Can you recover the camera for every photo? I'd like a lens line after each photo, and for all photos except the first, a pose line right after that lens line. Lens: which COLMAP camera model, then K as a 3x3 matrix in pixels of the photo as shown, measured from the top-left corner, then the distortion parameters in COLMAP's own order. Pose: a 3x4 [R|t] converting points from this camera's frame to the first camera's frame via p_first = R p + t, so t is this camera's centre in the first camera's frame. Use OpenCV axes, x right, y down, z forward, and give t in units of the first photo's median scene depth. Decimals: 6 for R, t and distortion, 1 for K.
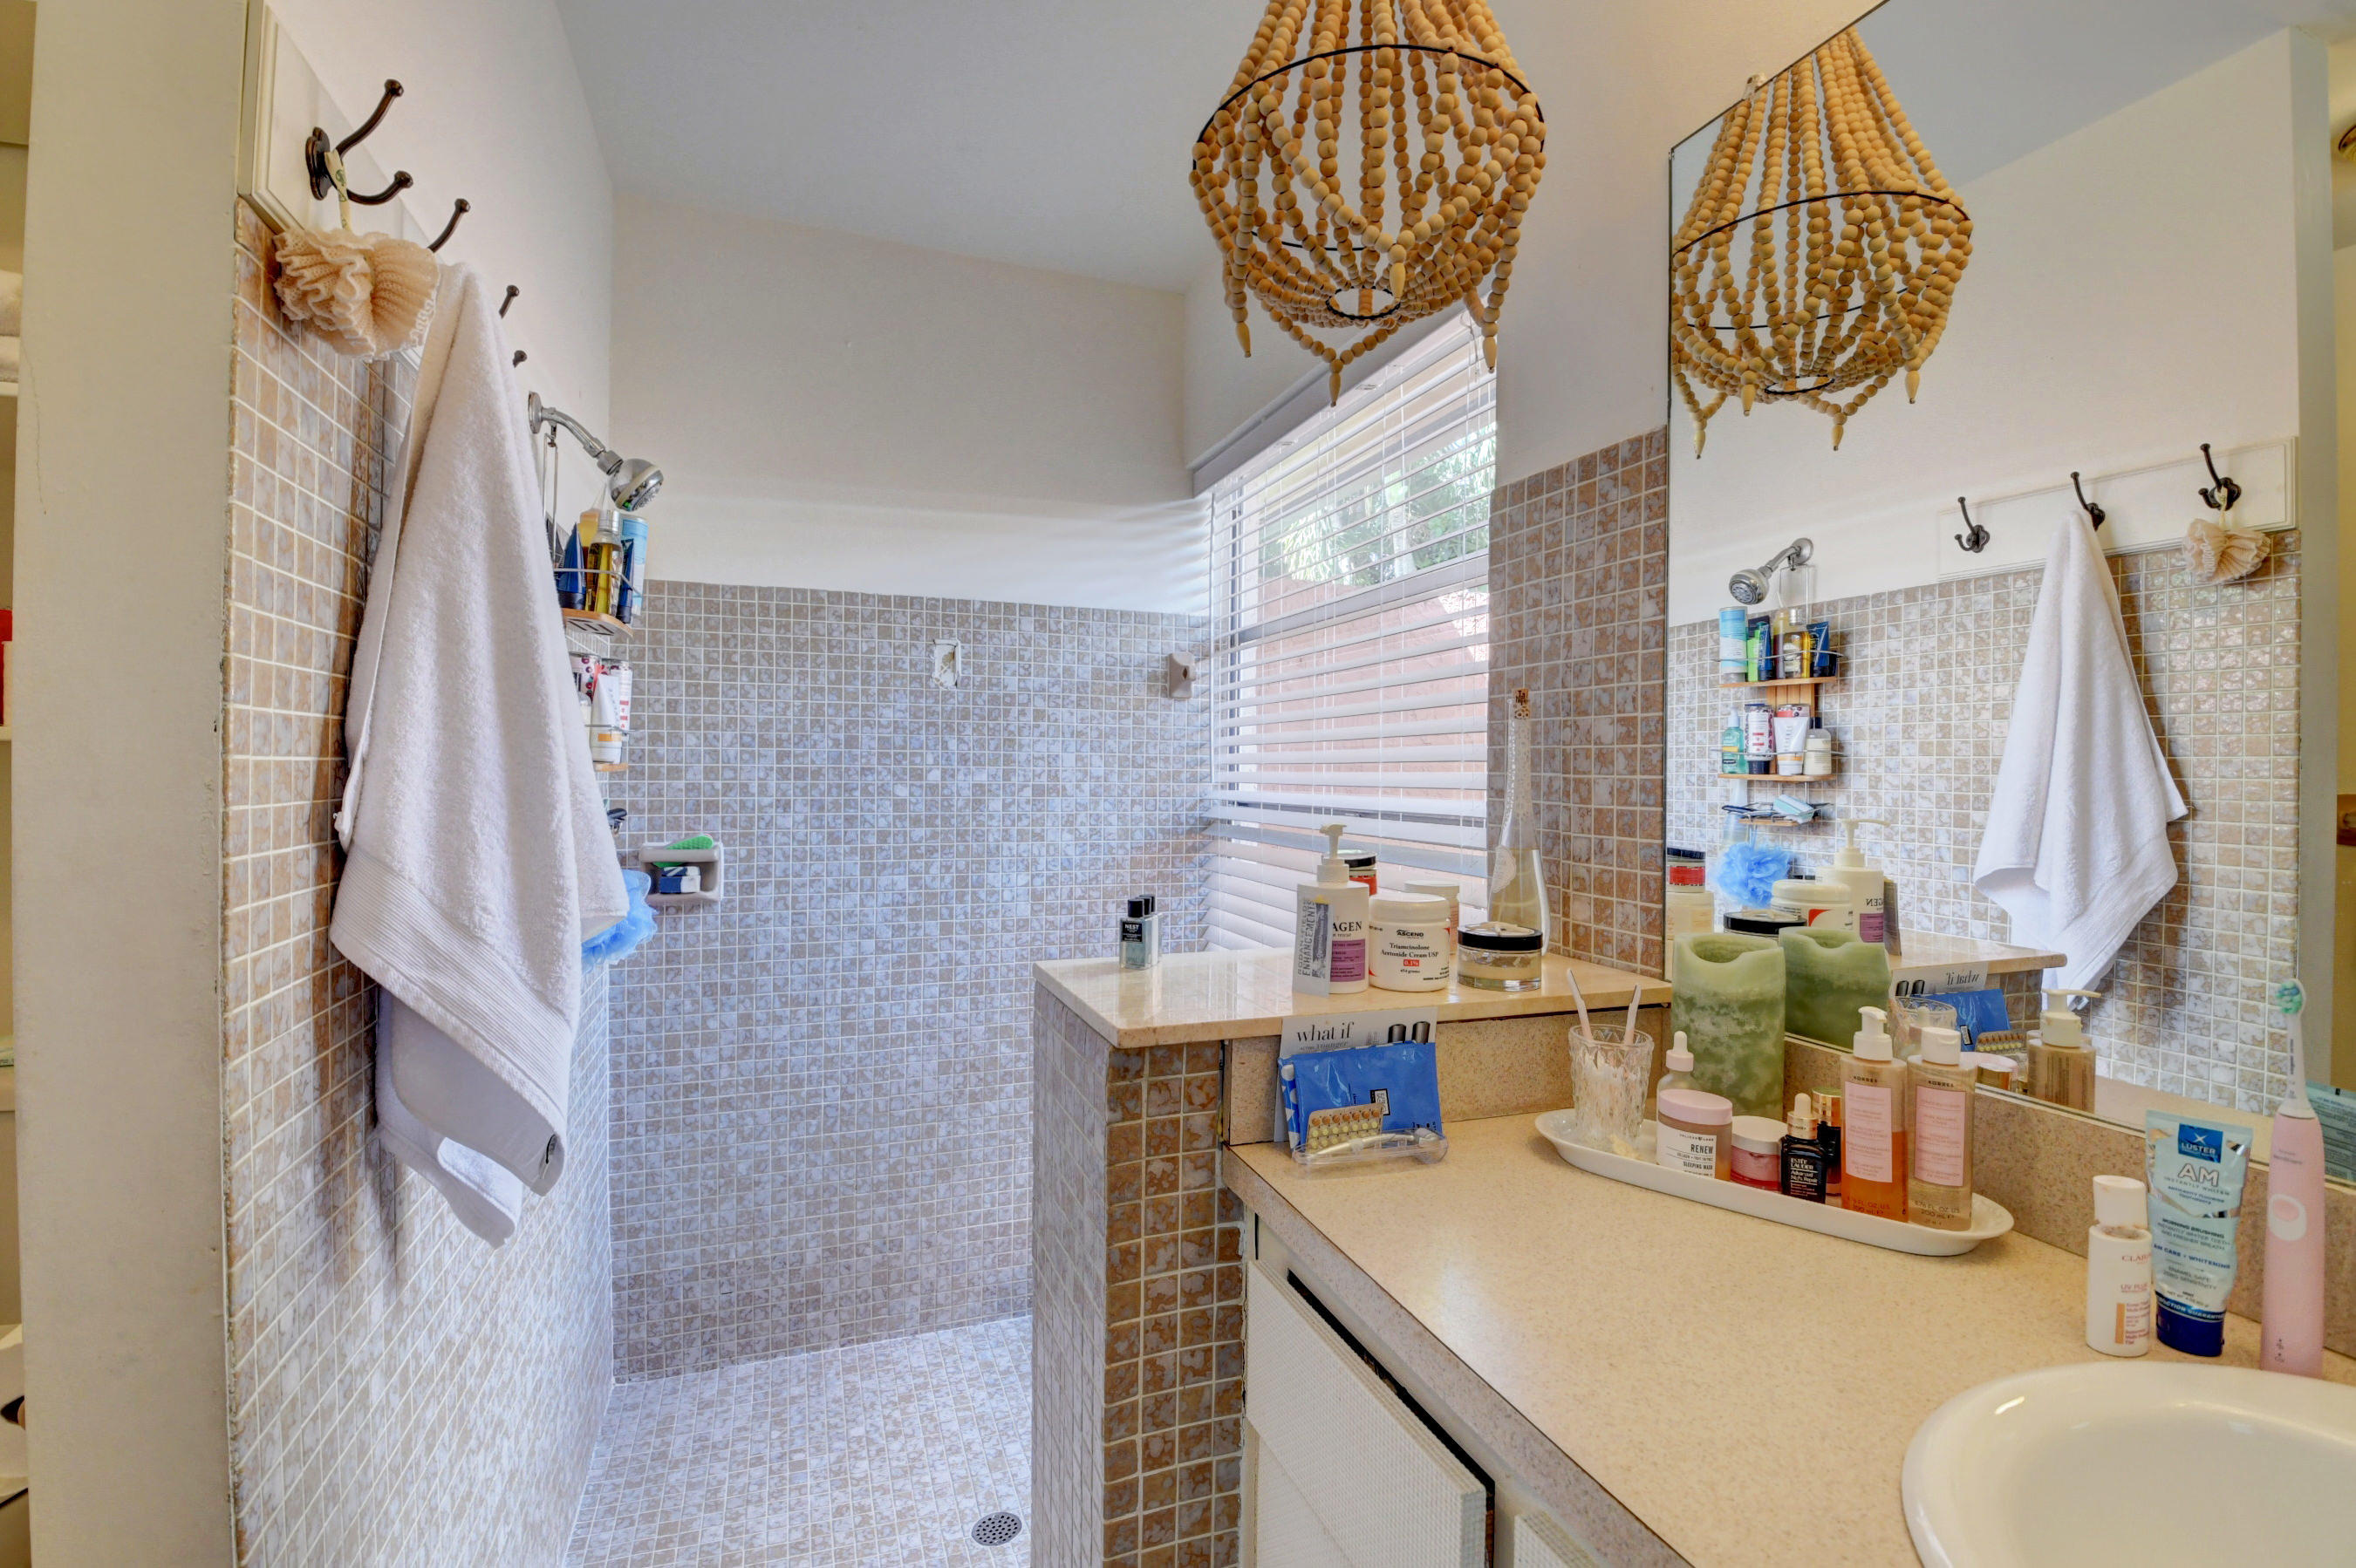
lens RADIAL K [[1038.1, 0, 1156.6], [0, 1038.1, 768.4], [0, 0, 1]] dist [-0.006828, -0.013034]
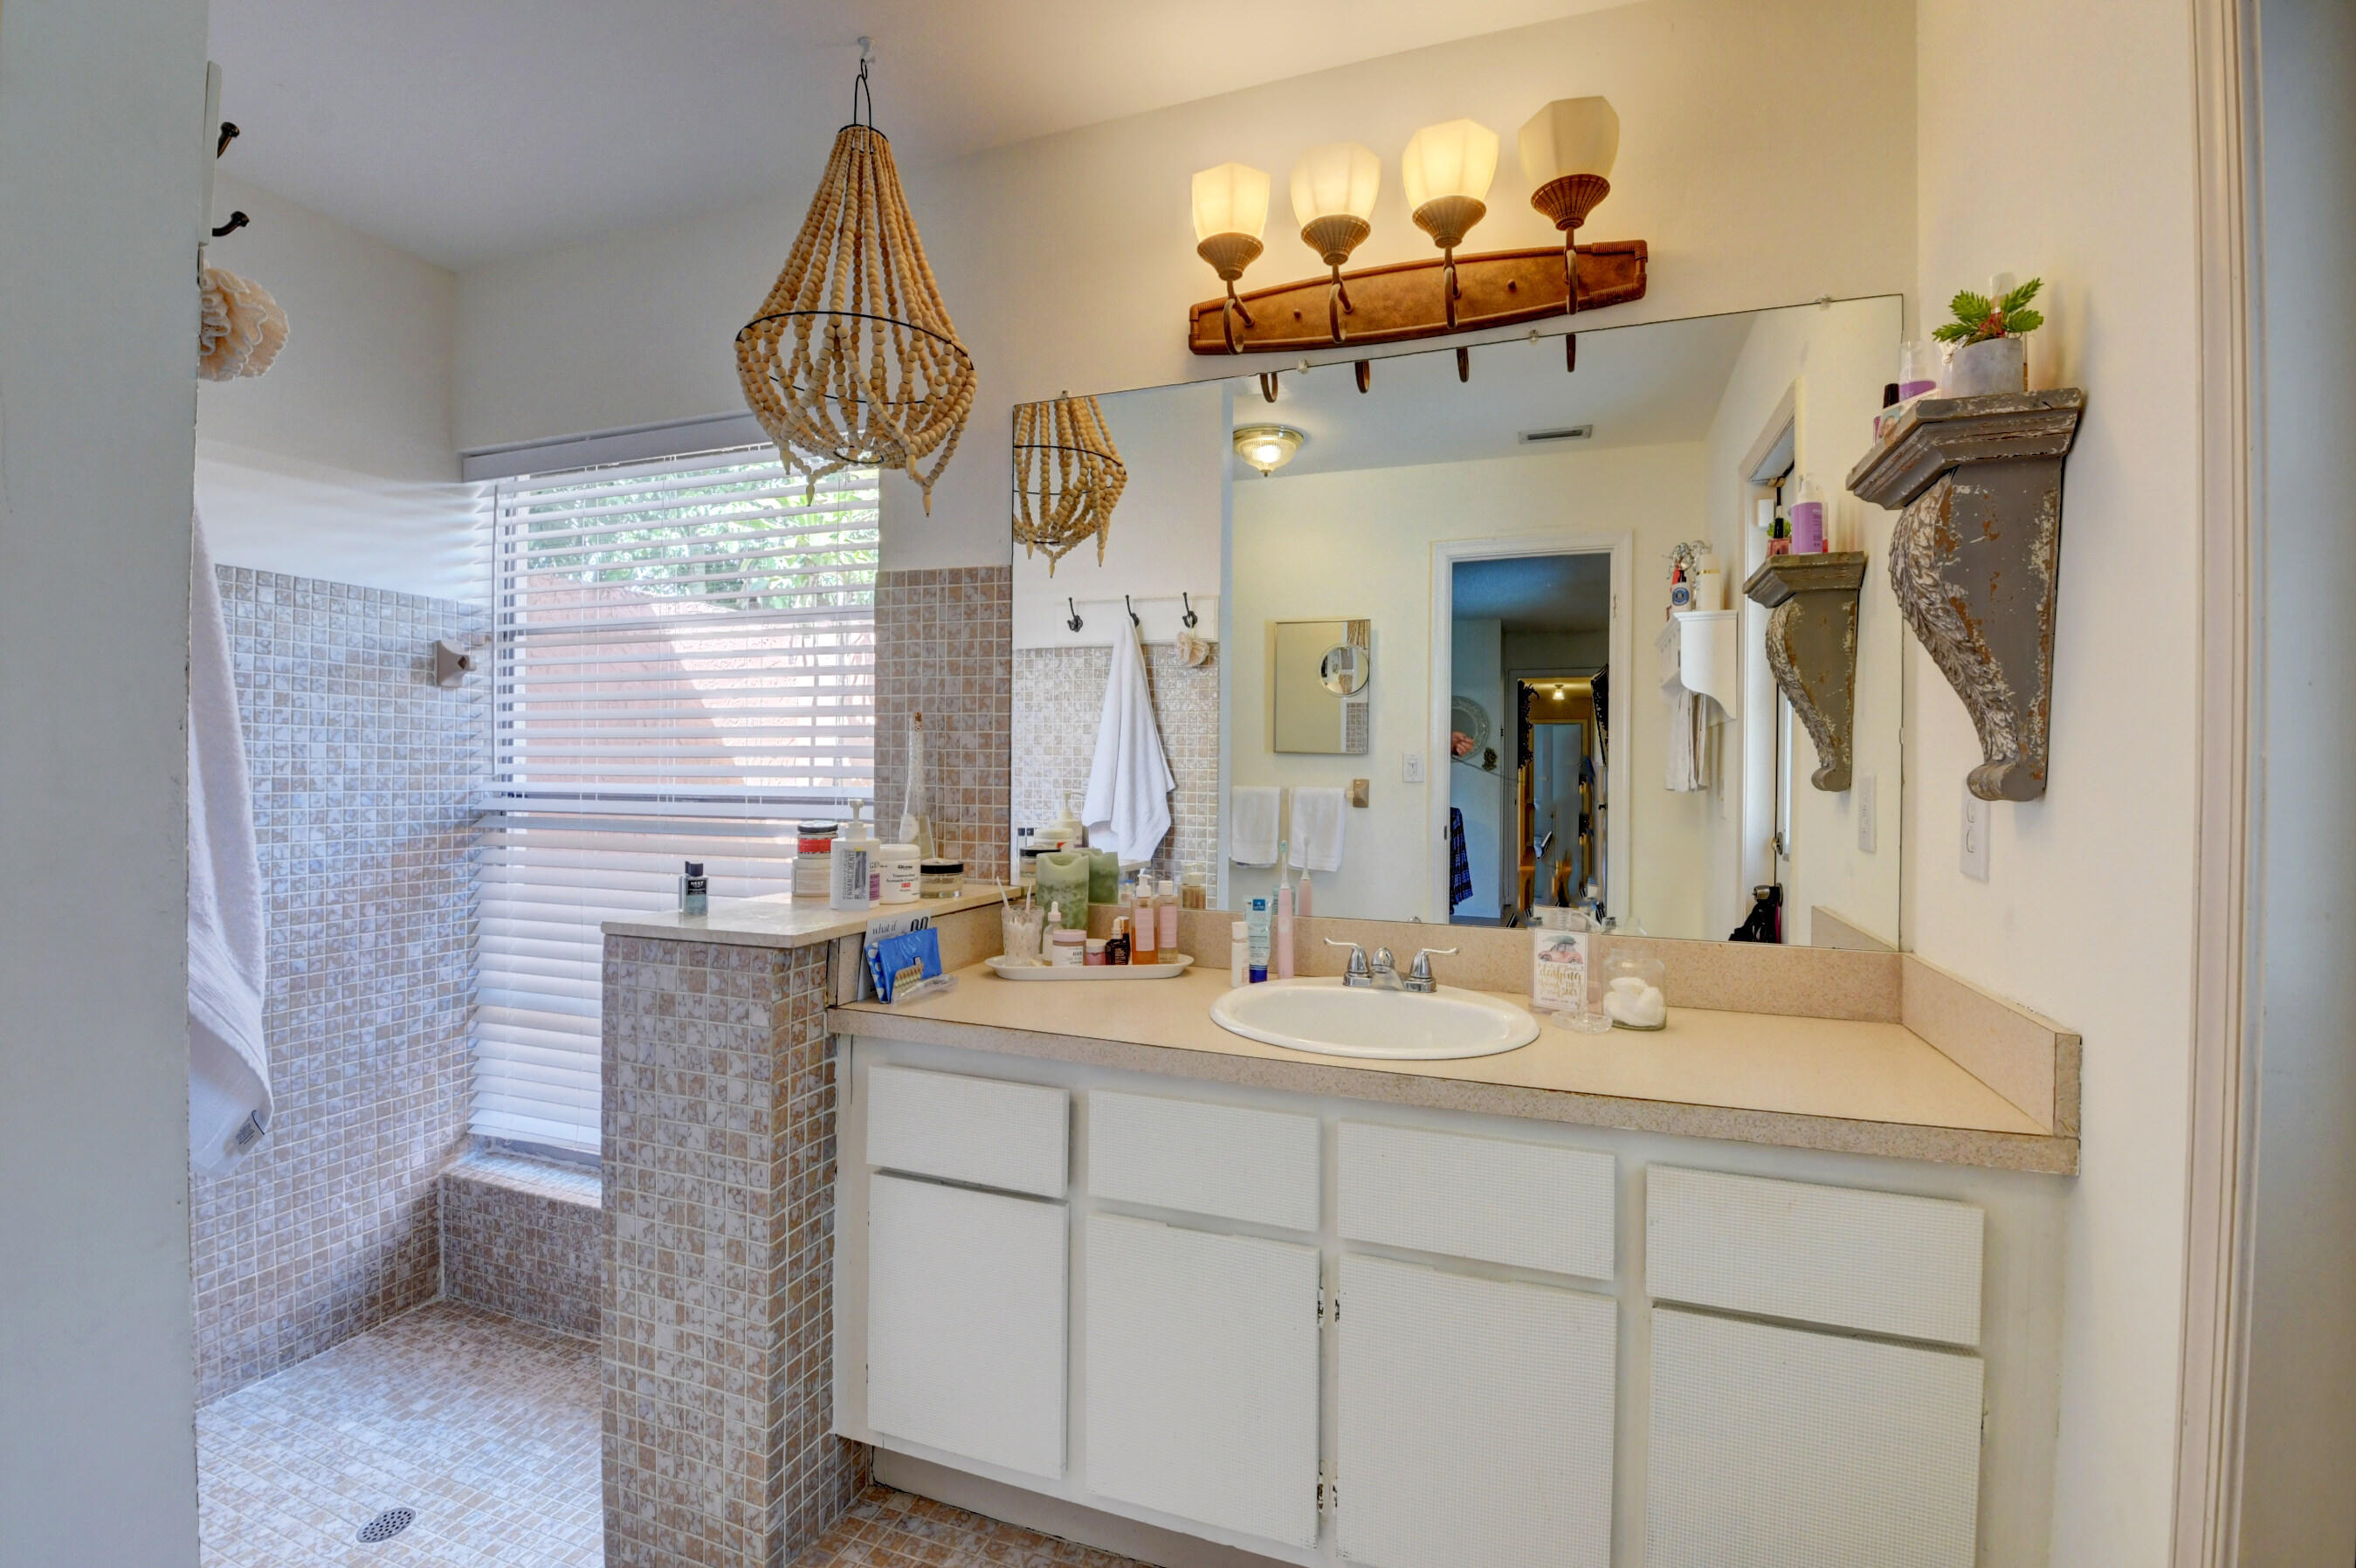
lens RADIAL K [[1038.1, 0, 1178.3], [0, 1038.1, 767.5], [0, 0, 1]] dist [-0.006828, -0.013034]
pose [[0.633803, -0.000994, 0.773494, -0.488468], [-0.005705, 0.999966, 0.005959, -0.004679], [-0.773473, -0.008189, 0.633776, -0.231573]]
